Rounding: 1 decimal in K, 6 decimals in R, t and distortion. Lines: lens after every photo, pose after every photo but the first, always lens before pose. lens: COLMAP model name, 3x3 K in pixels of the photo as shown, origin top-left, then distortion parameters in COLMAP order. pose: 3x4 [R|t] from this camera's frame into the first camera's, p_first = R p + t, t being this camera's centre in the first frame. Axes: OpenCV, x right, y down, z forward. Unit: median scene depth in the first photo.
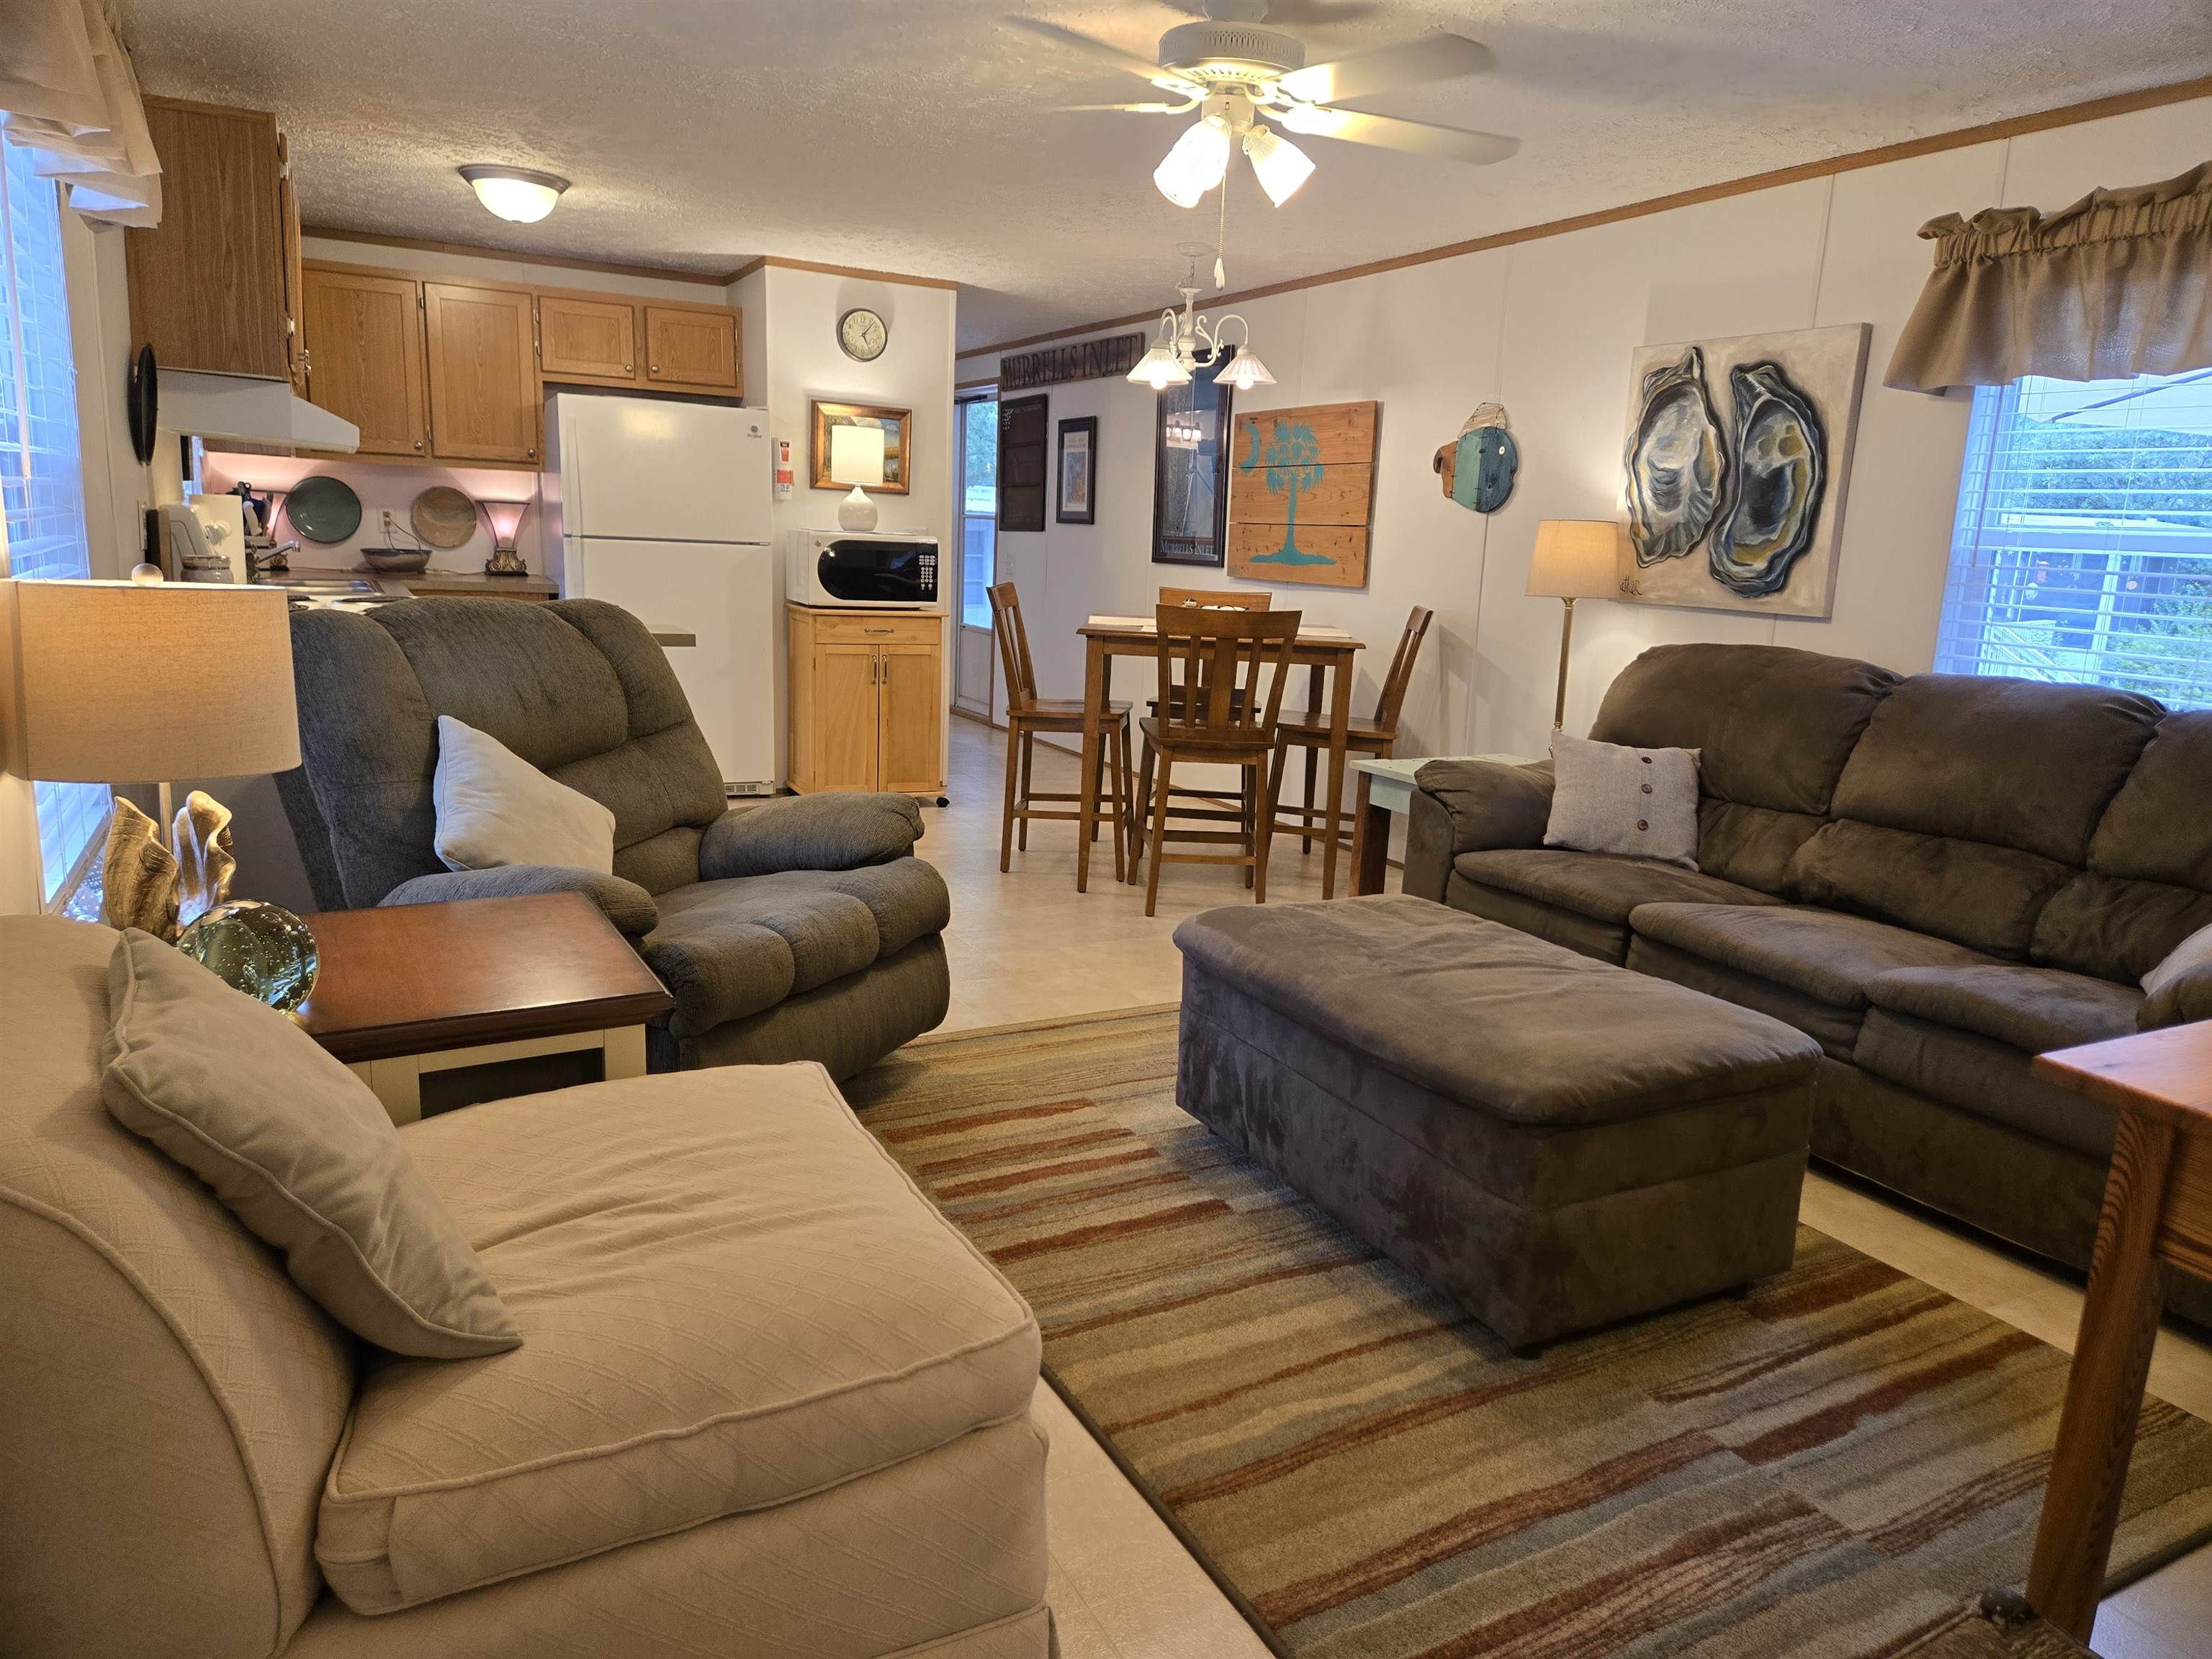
lens RADIAL K [[1467.4, 0, 1140.7], [0, 1467.4, 806.8], [0, 0, 1]] dist [0.068323, -0.053504]
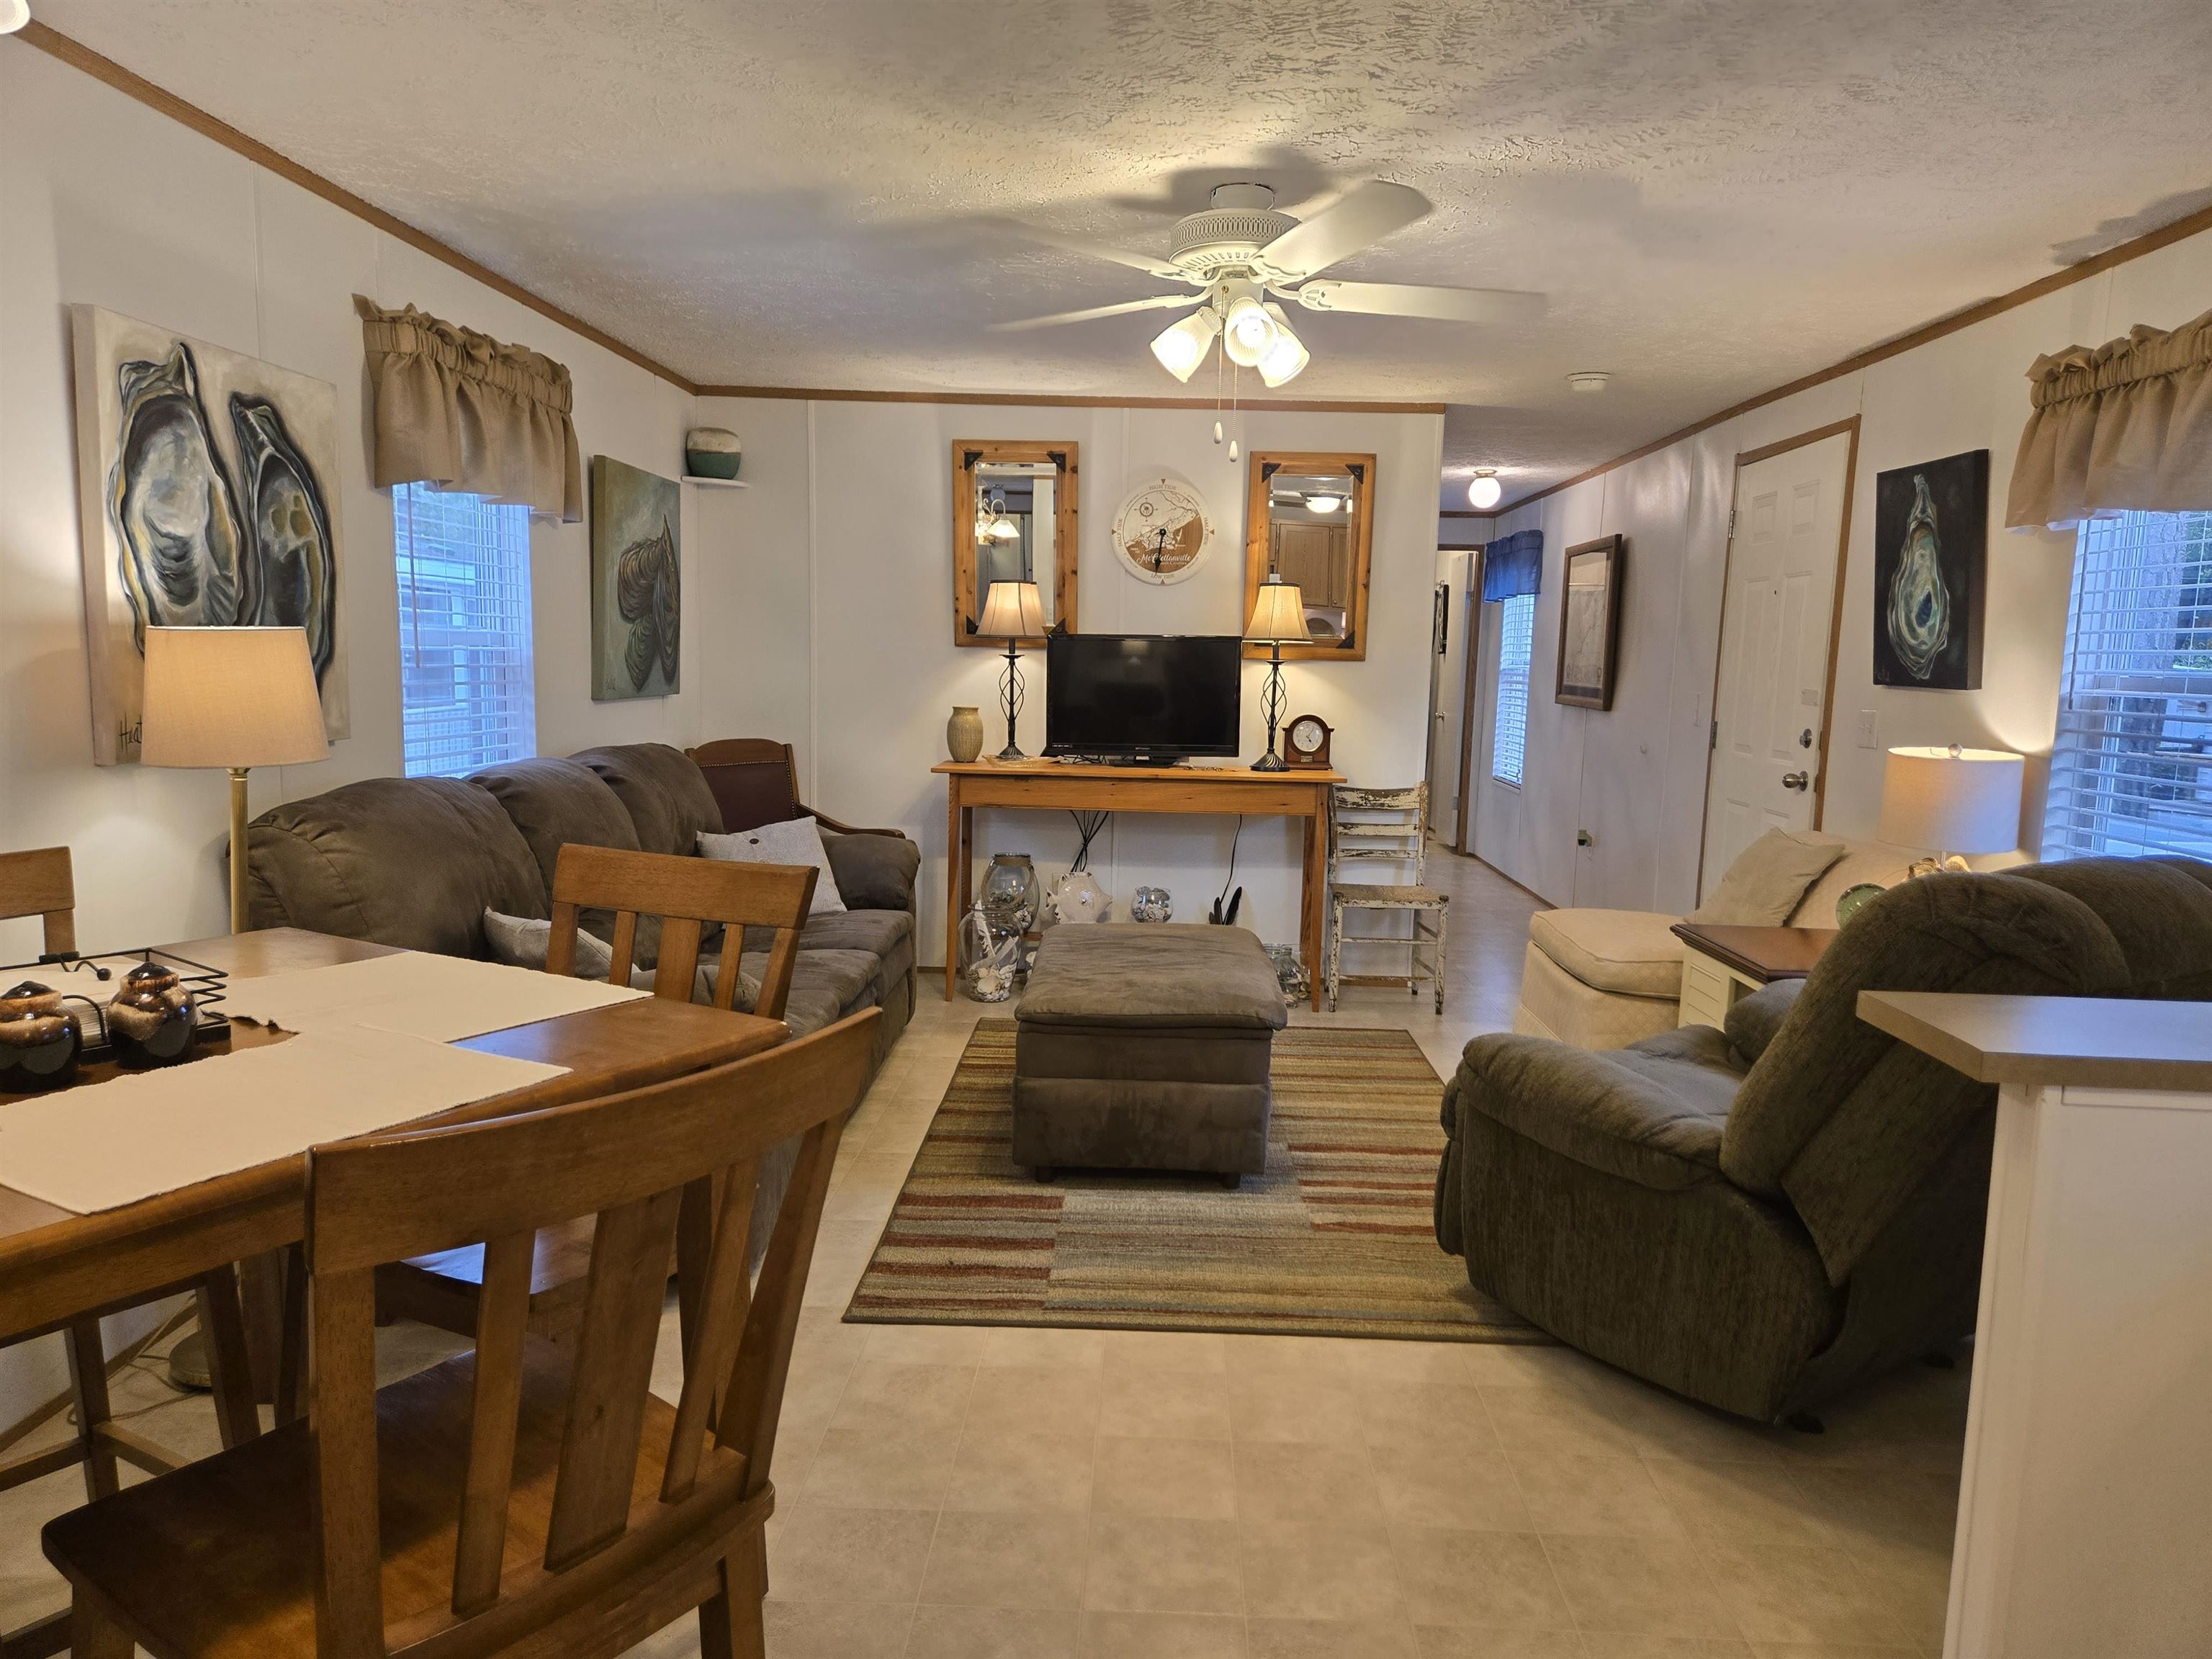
lens RADIAL K [[1467.4, 0, 1119.6], [0, 1467.4, 832.0], [0, 0, 1]] dist [0.068323, -0.053504]
pose [[-0.858888, -0.127181, 0.496122, -0.308339], [0.034520, 0.952100, 0.303831, -0.301872], [-0.510999, 0.278083, -0.813357, 1.413049]]
